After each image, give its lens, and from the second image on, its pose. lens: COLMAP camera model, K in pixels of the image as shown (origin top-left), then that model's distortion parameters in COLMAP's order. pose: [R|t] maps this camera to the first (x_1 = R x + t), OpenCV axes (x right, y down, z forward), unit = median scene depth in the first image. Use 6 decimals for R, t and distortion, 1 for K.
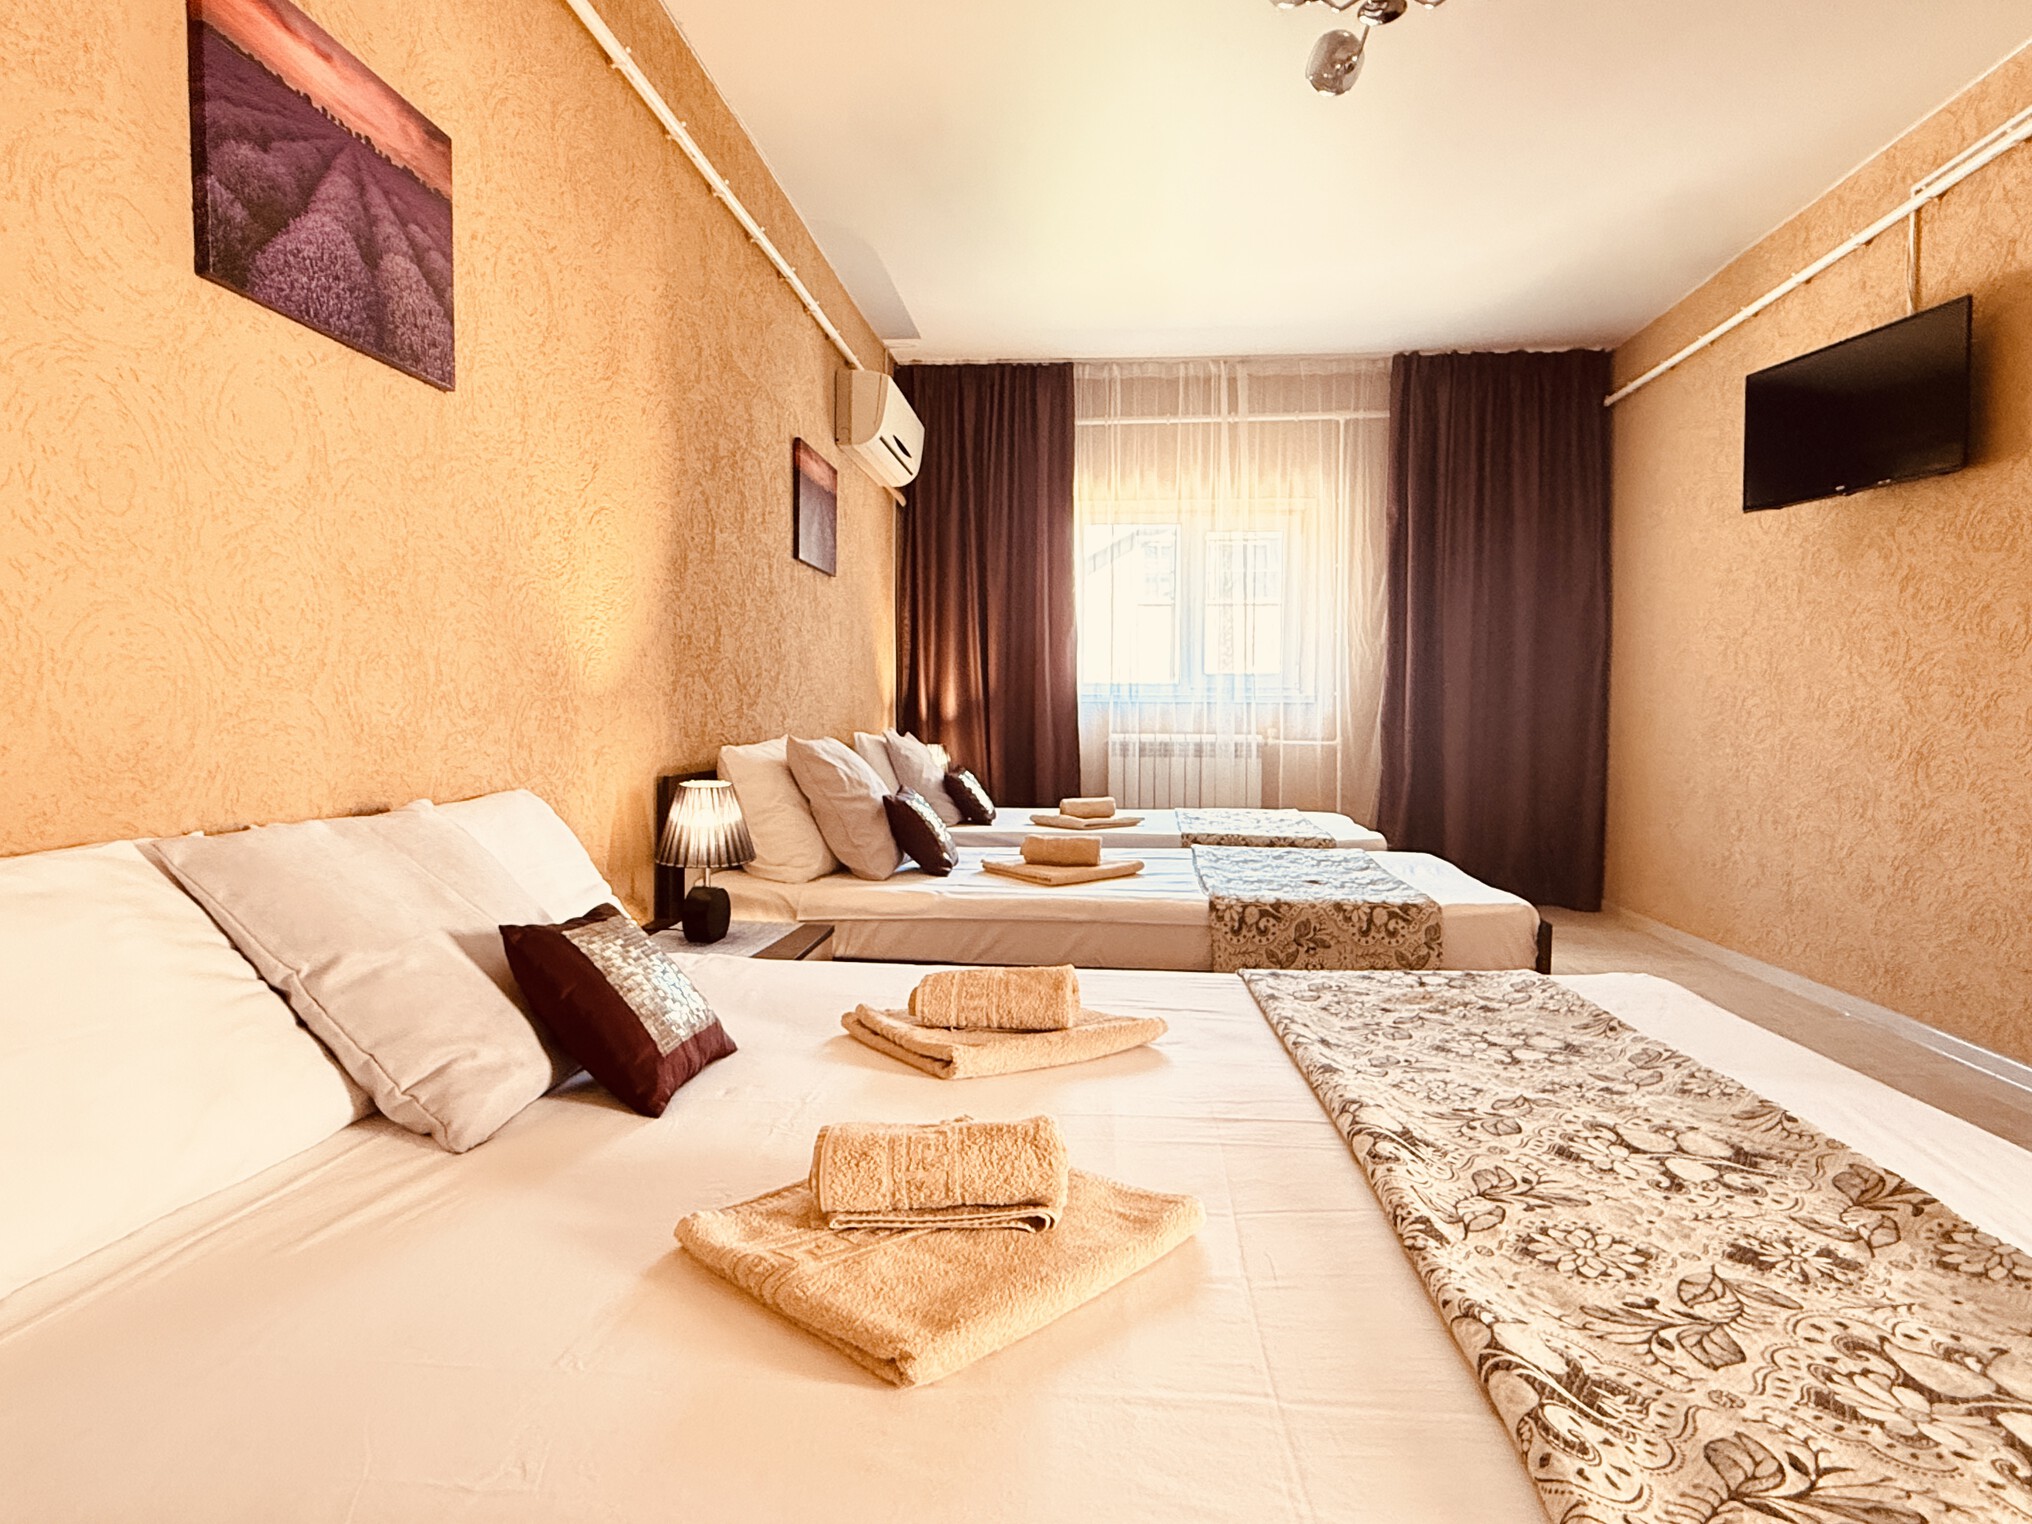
lens RADIAL K [[1130.3, 0, 1016.0], [0, 1130.3, 762.0], [0, 0, 1]] dist [0.004132, -0.000075]
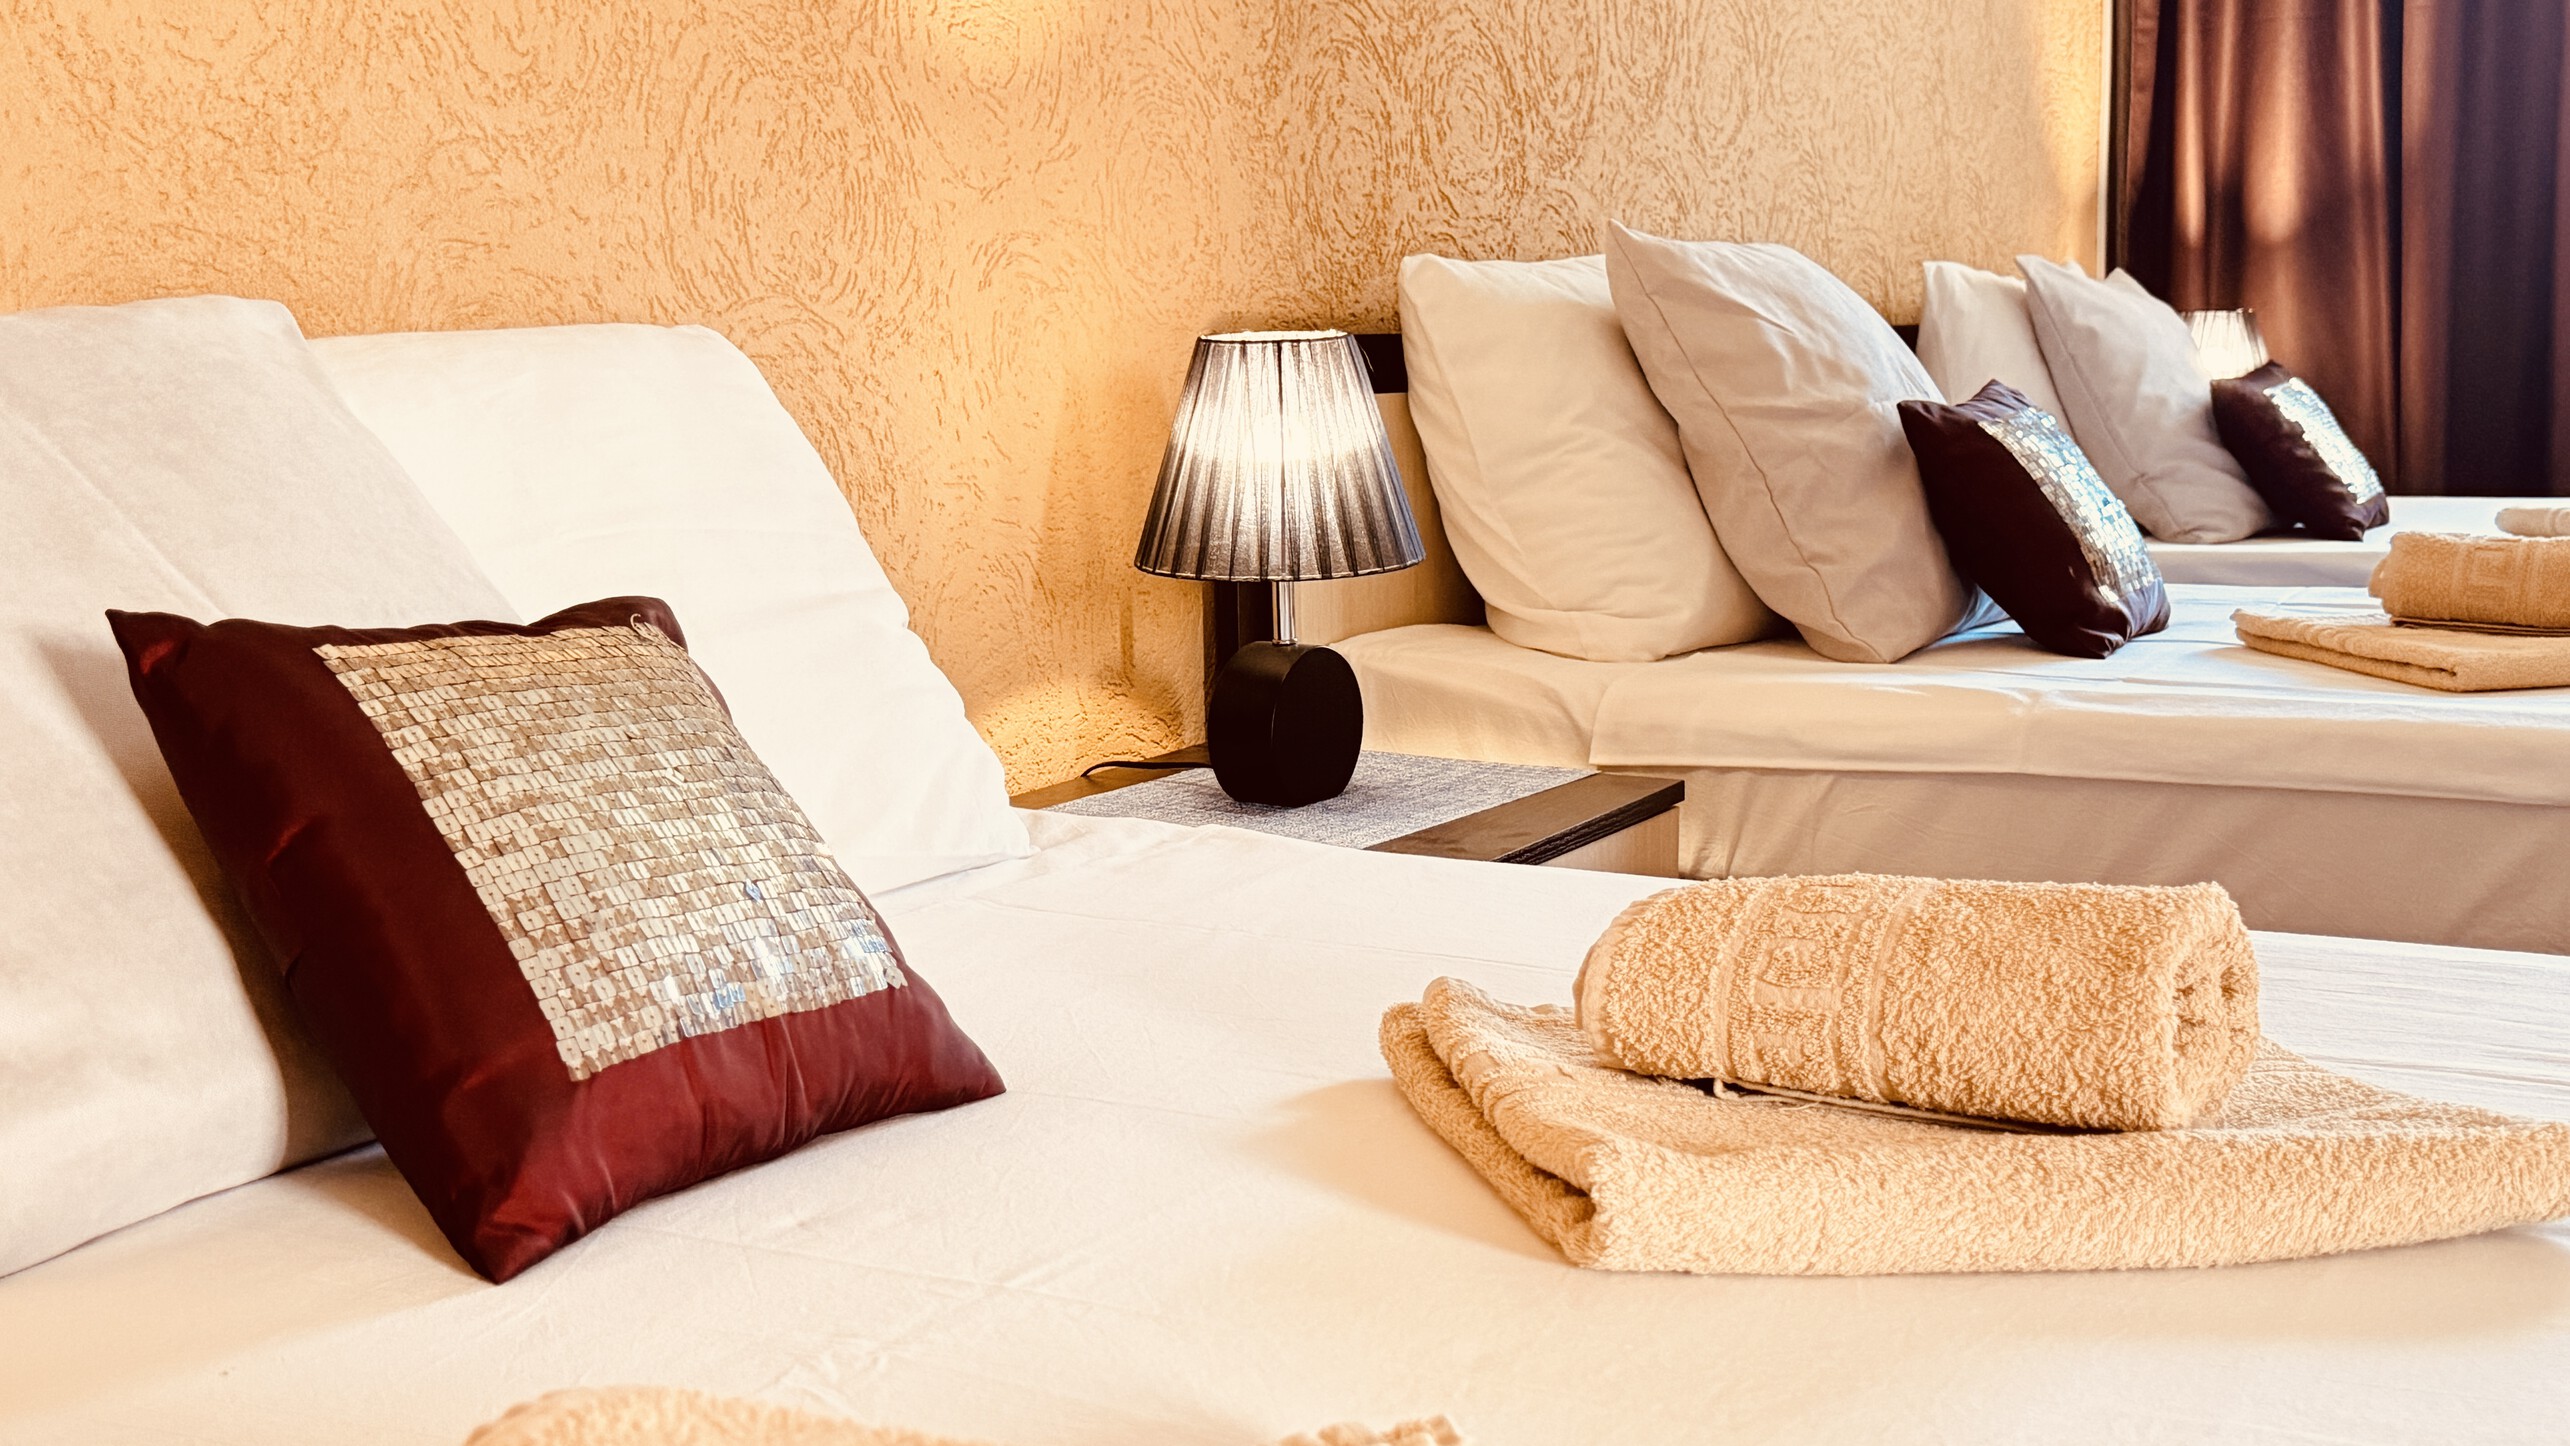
lens RADIAL K [[2855.2, 0, 1285.0], [0, 2855.2, 723.0], [0, 0, 1]] dist [0.110398, -0.015761]
pose [[0.908269, 0.032059, -0.417156, 0.077370], [0.006780, 0.995801, 0.091291, 0.051391], [0.418332, -0.085745, 0.904238, 0.206611]]
